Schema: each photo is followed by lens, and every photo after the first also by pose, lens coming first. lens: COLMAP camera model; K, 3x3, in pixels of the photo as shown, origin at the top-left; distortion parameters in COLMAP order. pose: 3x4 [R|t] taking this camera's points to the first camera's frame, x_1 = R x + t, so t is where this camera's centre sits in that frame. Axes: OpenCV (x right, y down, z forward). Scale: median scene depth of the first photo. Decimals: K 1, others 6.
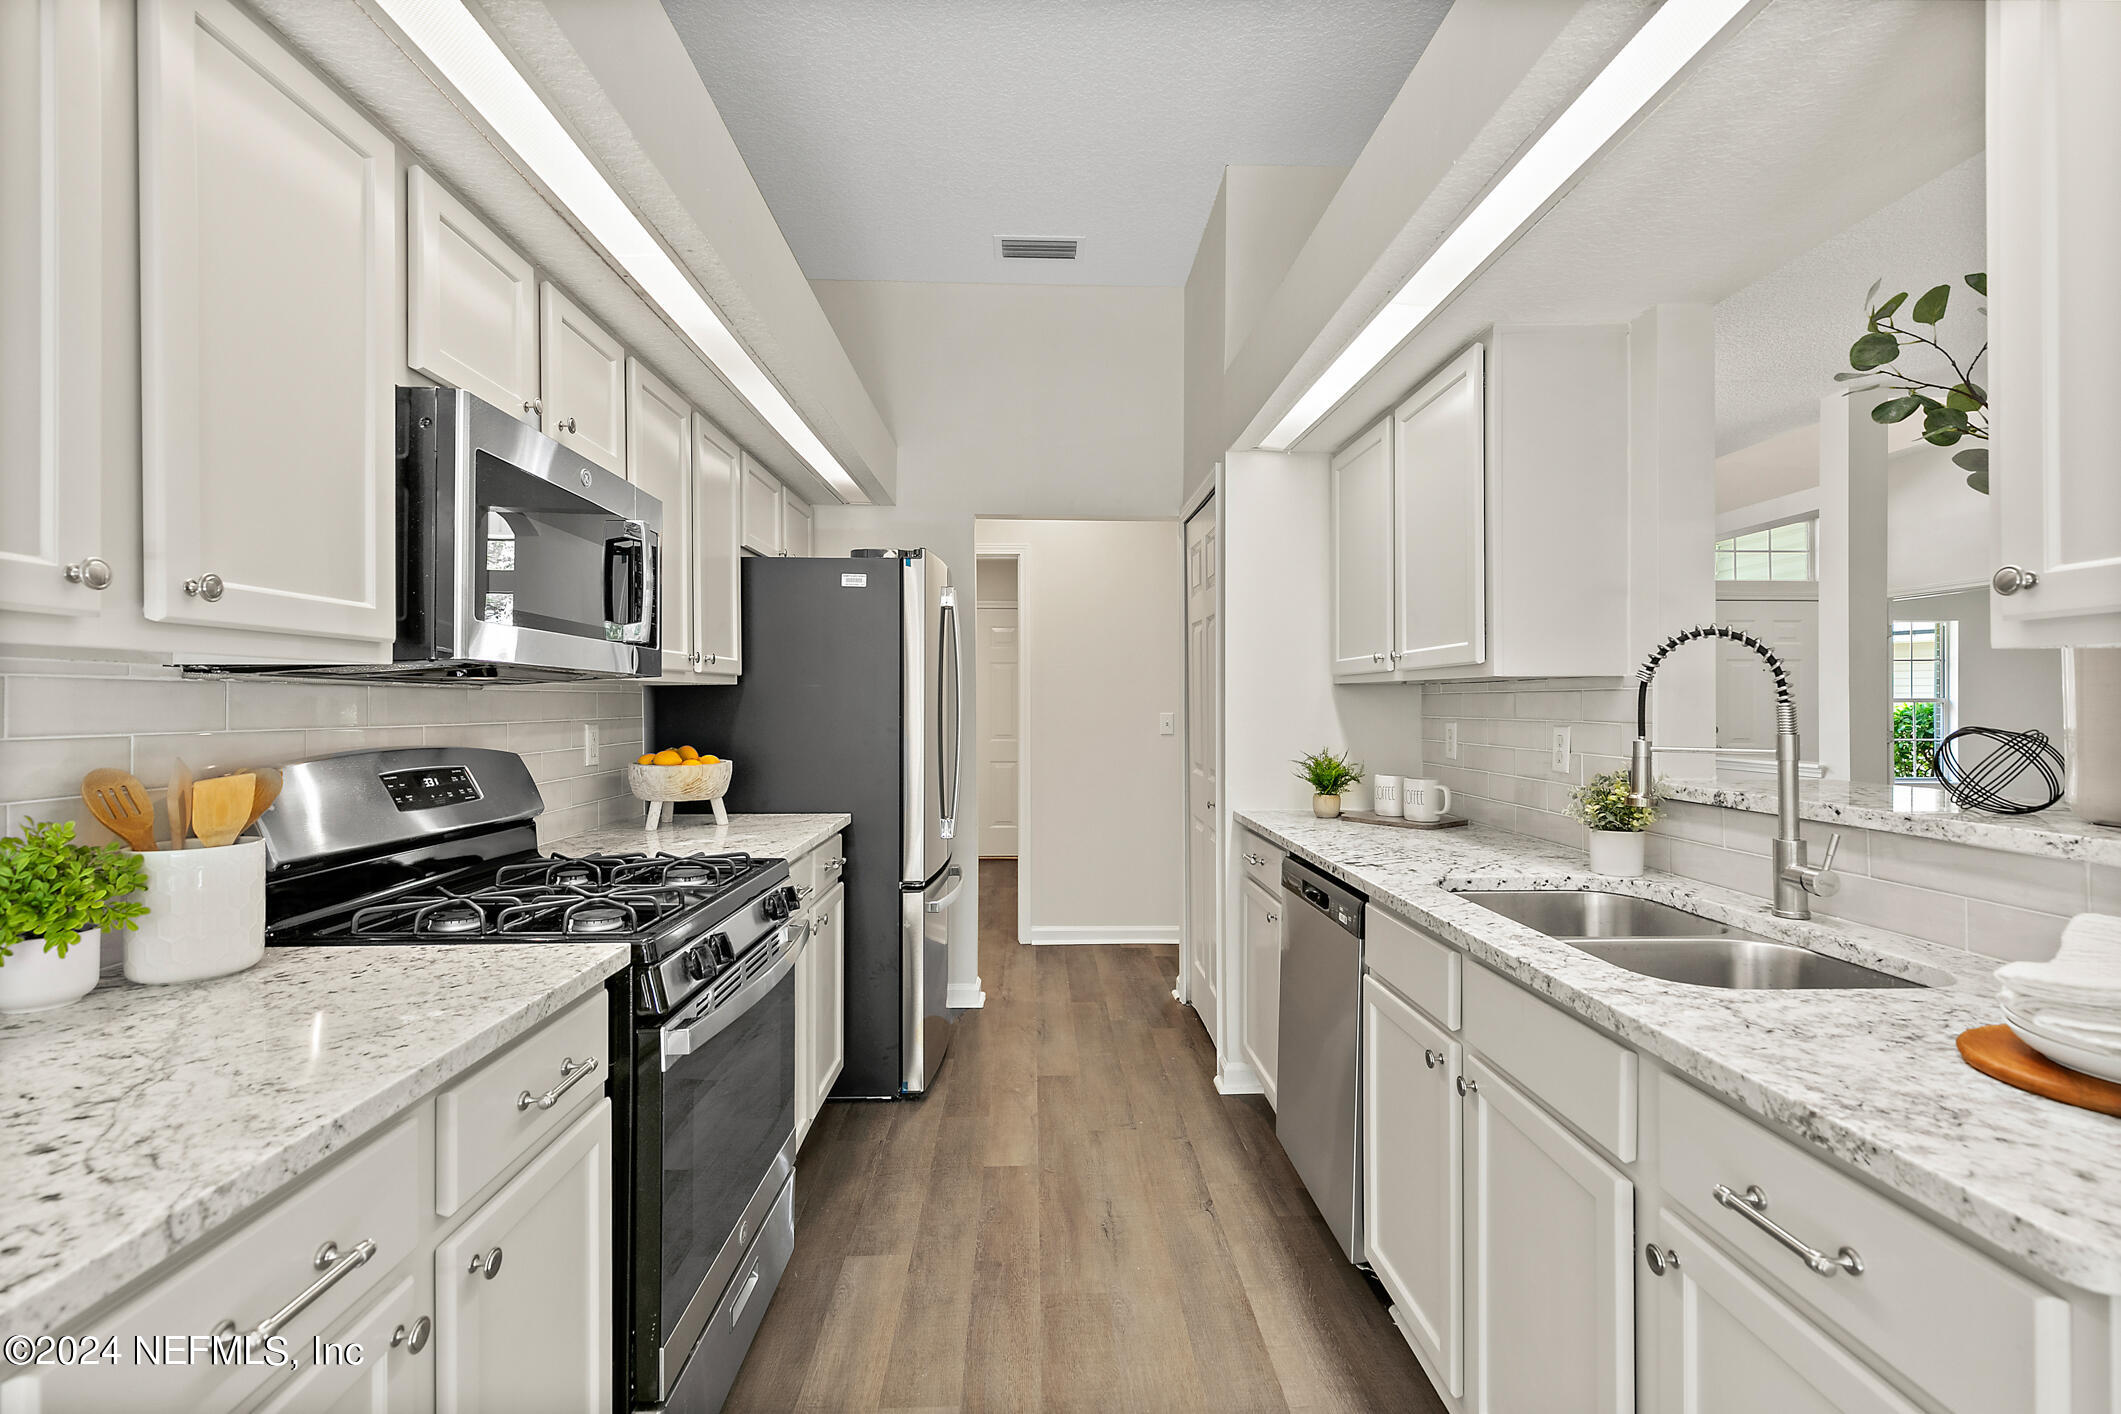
lens RADIAL K [[943.7, 0, 1063.7], [0, 943.7, 699.8], [0, 0, 1]] dist [0.007538, -0.001857]
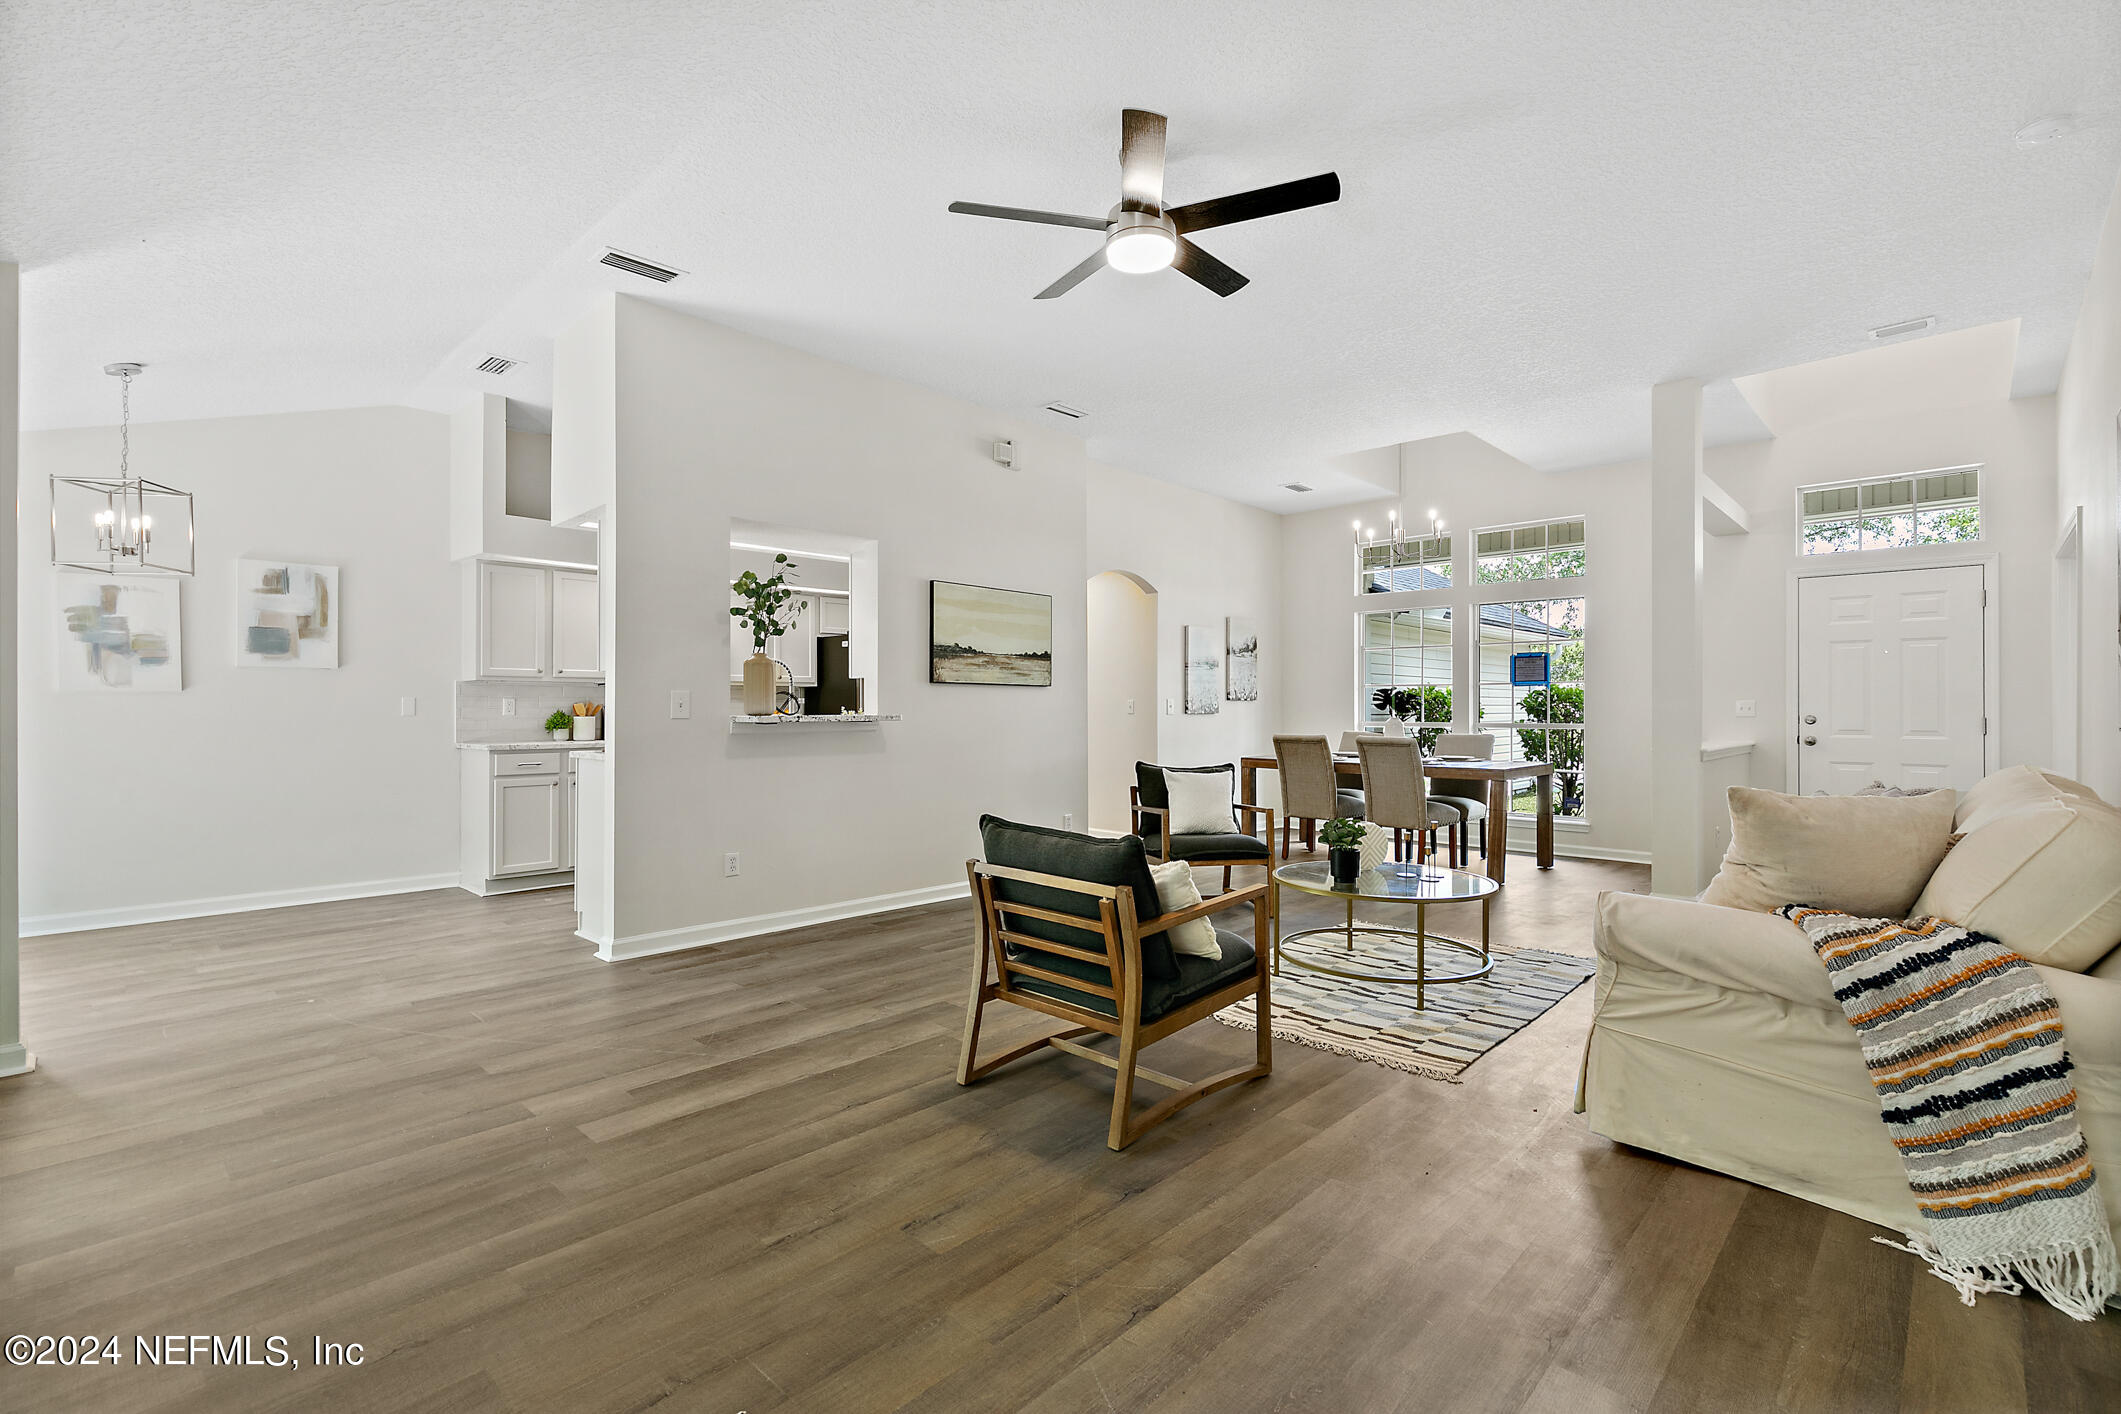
lens RADIAL K [[943.7, 0, 1071.4], [0, 943.7, 699.6], [0, 0, 1]] dist [0.007538, -0.001857]
pose [[0.698449, -0.010501, -0.715583, 3.160768], [0.002560, 0.999923, -0.012174, 0.081495], [0.715655, 0.006671, 0.698422, -0.505325]]
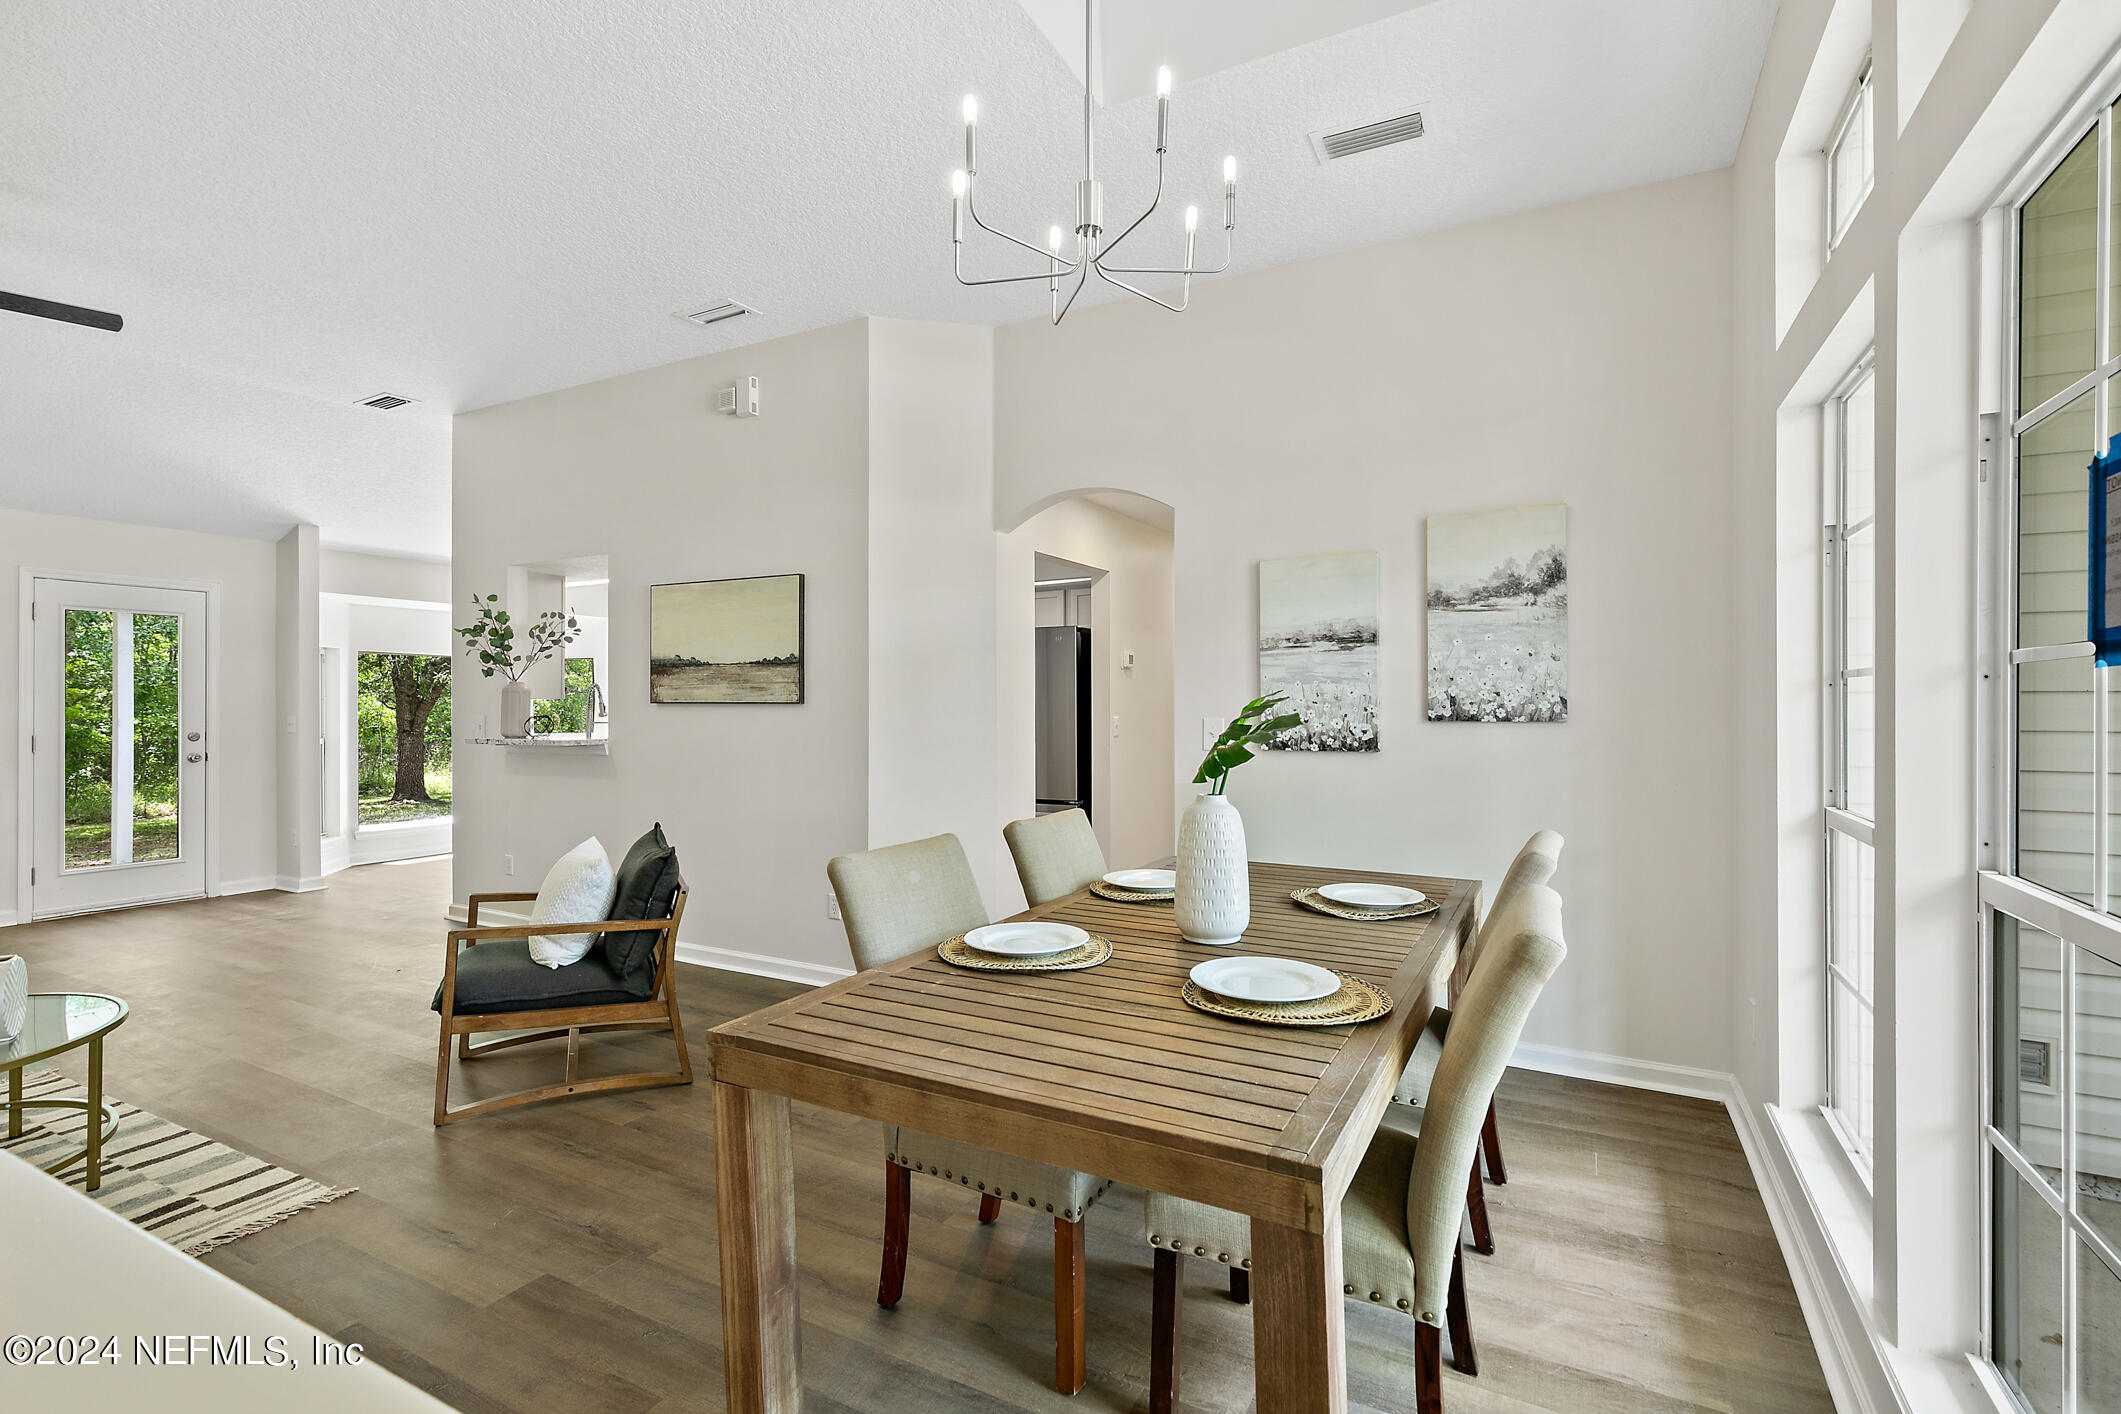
lens RADIAL K [[943.7, 0, 1058.9], [0, 943.7, 710.0], [0, 0, 1]] dist [0.007538, -0.001857]
pose [[-0.503860, 0.003527, -0.863778, 2.422641], [0.001017, 0.999993, 0.003490, 0.002582], [0.863785, 0.000880, -0.503860, 3.512866]]
